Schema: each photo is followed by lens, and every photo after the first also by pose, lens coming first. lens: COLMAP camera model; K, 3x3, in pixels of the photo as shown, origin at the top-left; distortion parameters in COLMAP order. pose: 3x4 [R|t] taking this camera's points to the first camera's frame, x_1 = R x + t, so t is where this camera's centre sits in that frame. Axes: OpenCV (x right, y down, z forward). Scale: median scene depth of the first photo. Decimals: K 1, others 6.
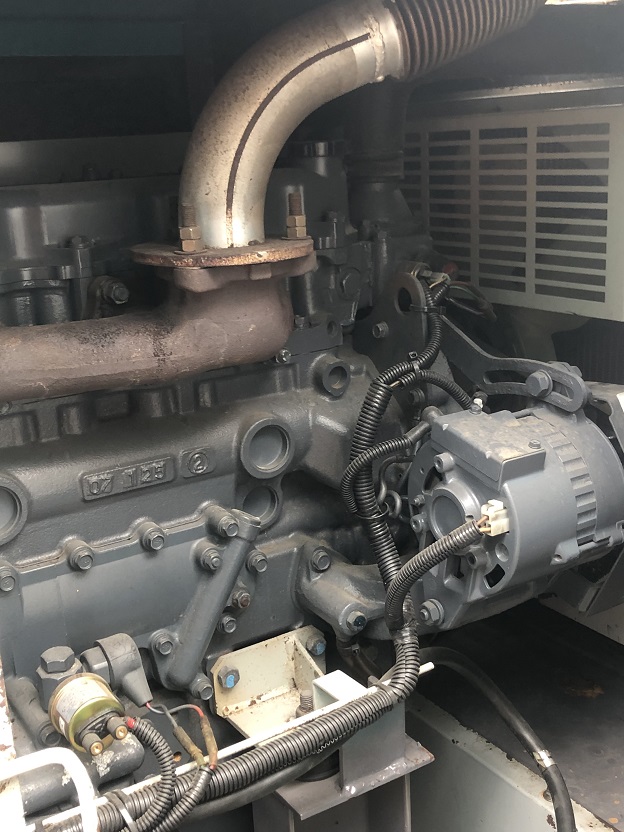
lens RADIAL K [[1008.3, 0, 314.9], [0, 1008.3, 414.0], [0, 0, 1]] dist [0.050416, 0.000000]
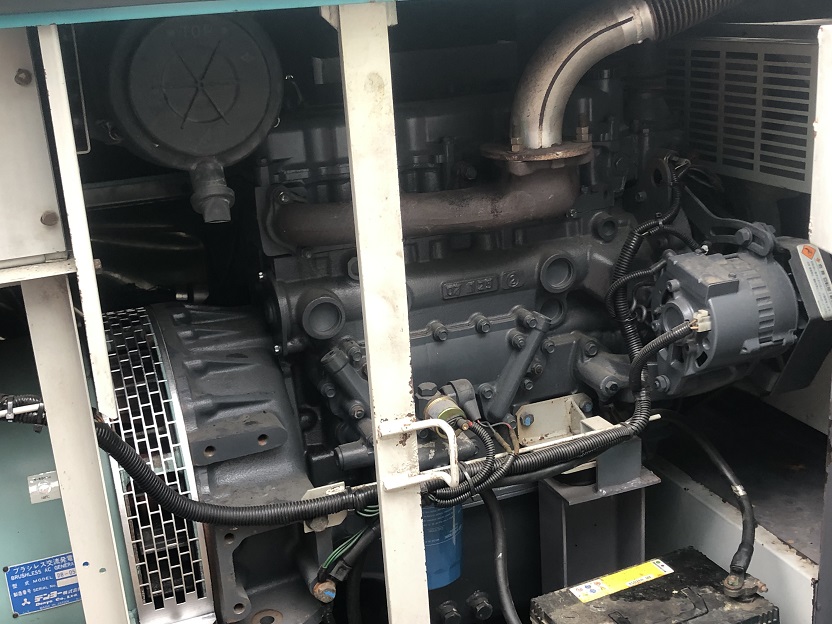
lens RADIAL K [[1008.3, 0, 400.0], [0, 1008.3, 306.8], [0, 0, 1]] dist [0.050416, 0.000000]
pose [[0.976132, 0.048198, -0.211764, 0.047537], [-0.038125, 0.997950, 0.051395, 0.016315], [0.213807, -0.042095, 0.975969, -0.583379]]
